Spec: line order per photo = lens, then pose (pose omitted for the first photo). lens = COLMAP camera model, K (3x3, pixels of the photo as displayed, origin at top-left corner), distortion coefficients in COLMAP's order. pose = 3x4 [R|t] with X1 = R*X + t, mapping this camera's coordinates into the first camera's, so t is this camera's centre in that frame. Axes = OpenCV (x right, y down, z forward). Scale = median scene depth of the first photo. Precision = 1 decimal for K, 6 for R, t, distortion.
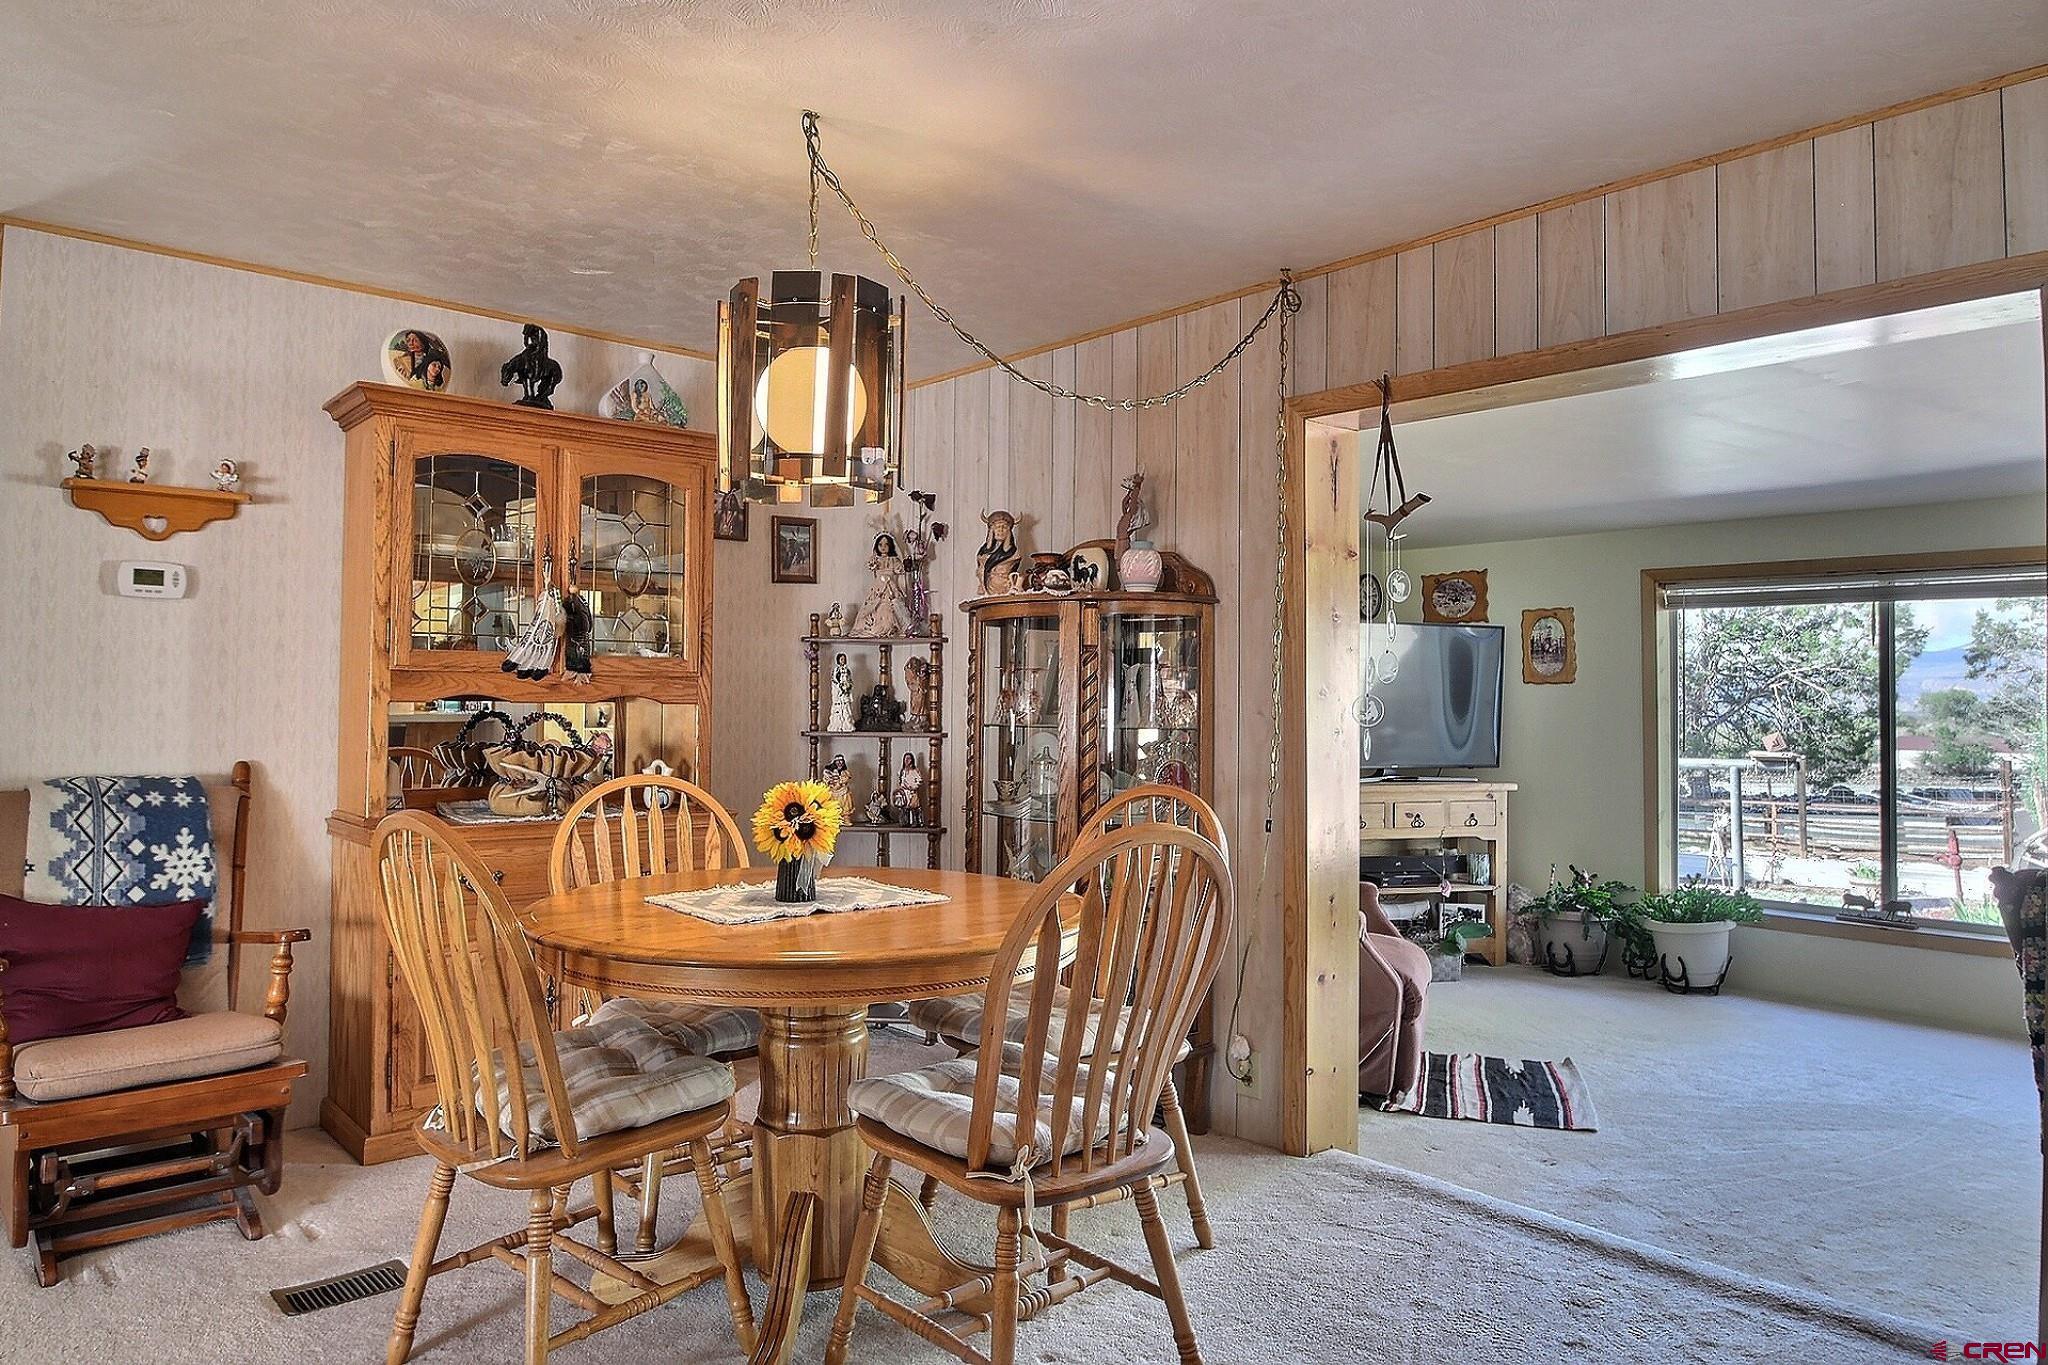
lens RADIAL K [[1308.2, 0, 1021.6], [0, 1308.2, 666.9], [0, 0, 1]] dist [-0.030335, -0.001745]
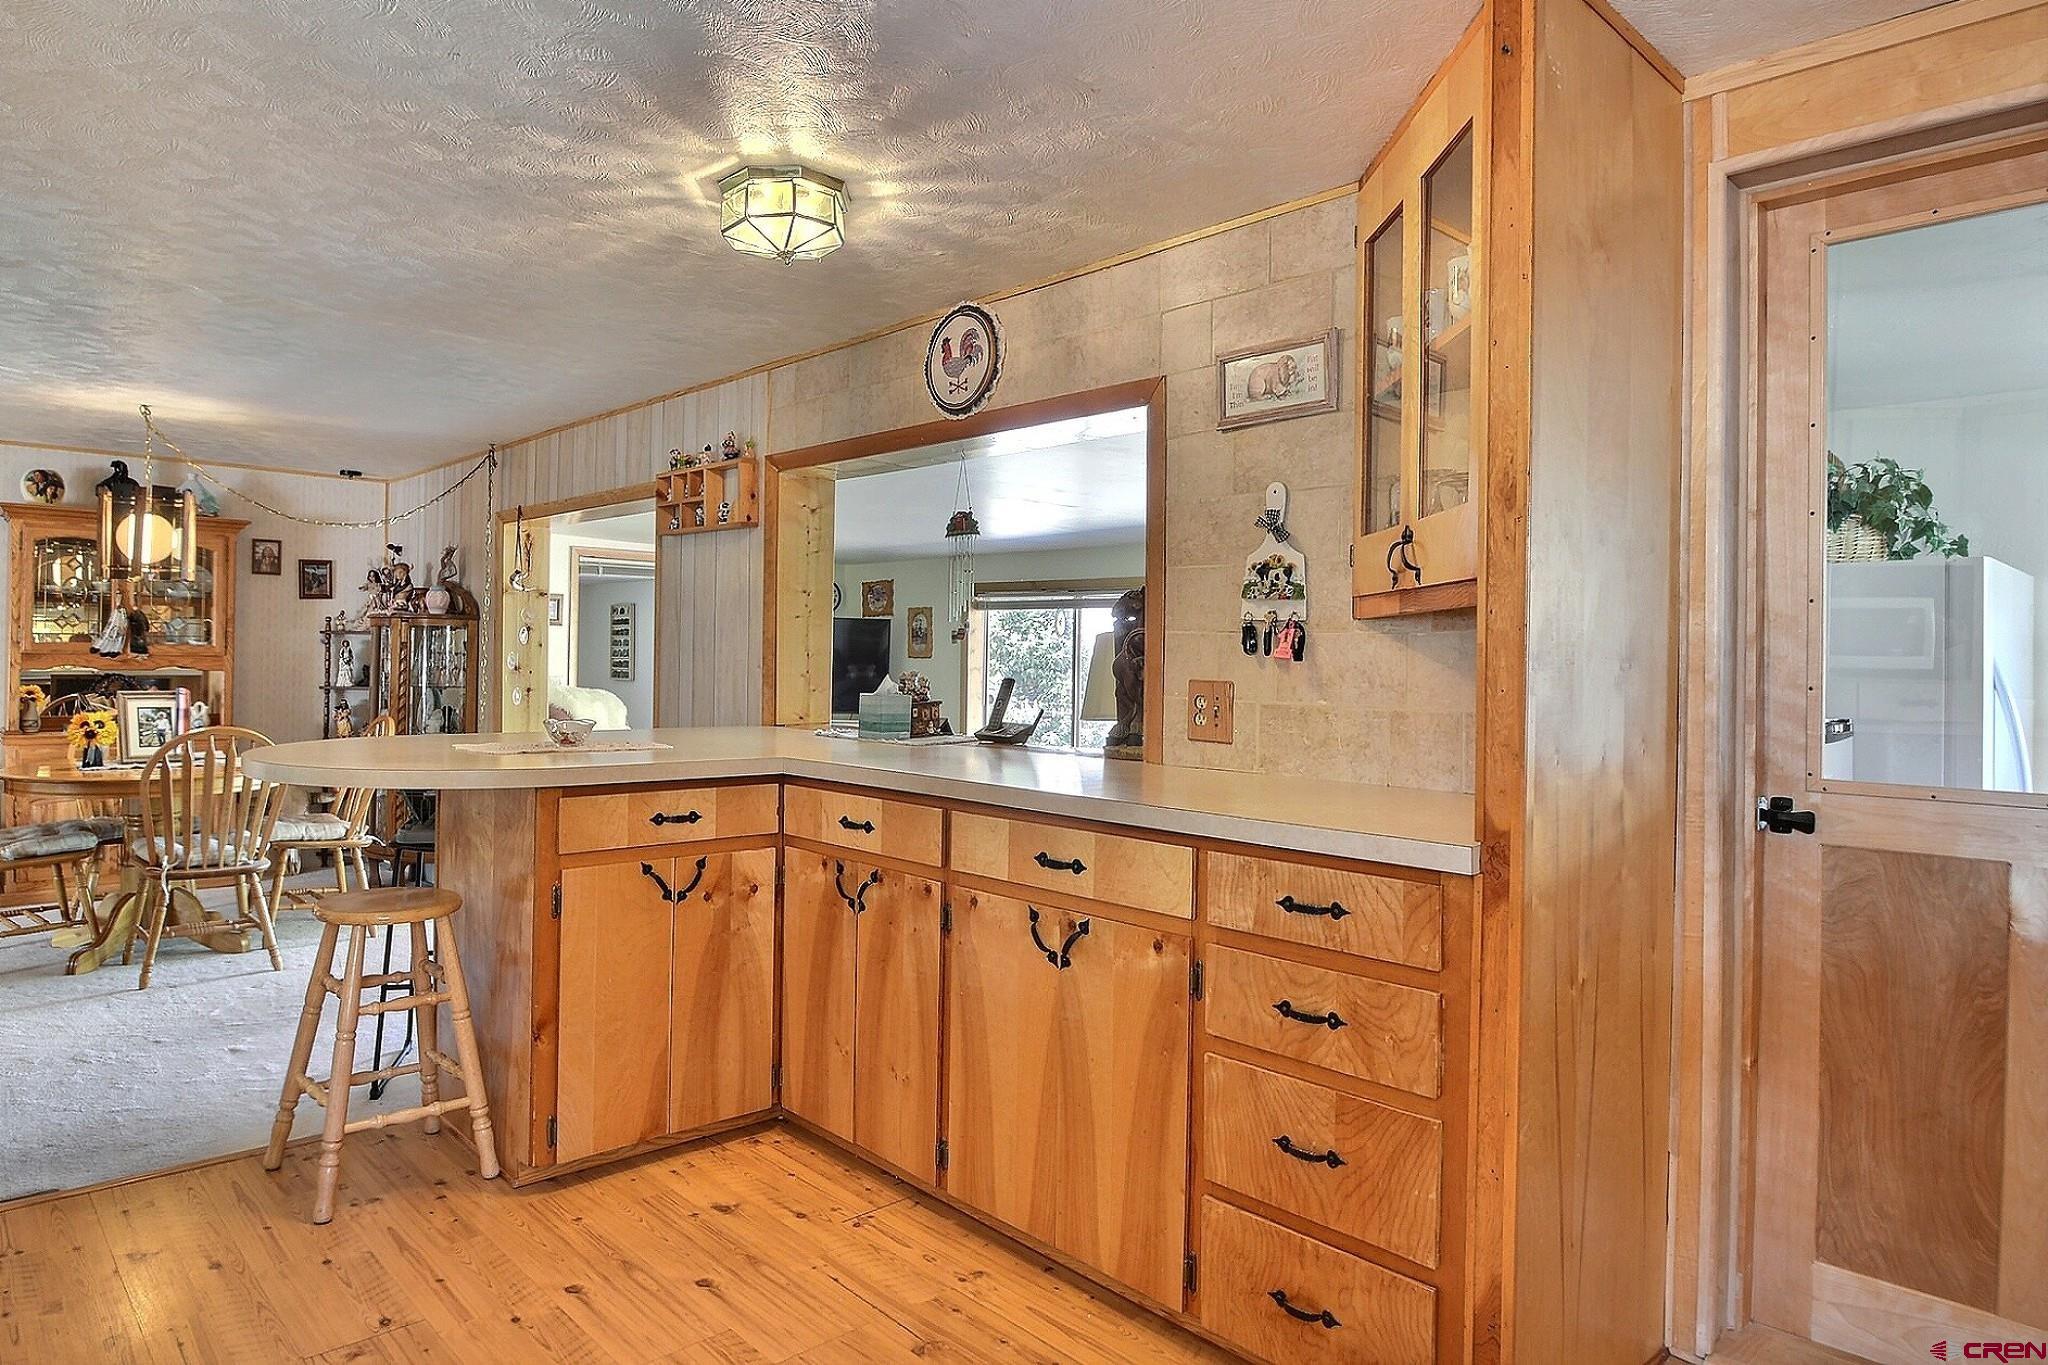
lens RADIAL K [[1231.7, 0, 978.6], [0, 1231.7, 649.4], [0, 0, 1]] dist [-0.014590, 0.000348]
pose [[0.999939, 0.010767, -0.002491, 0.825713], [-0.010707, 0.999683, 0.022772, -0.052359], [0.002735, -0.022743, 0.999738, -0.701350]]
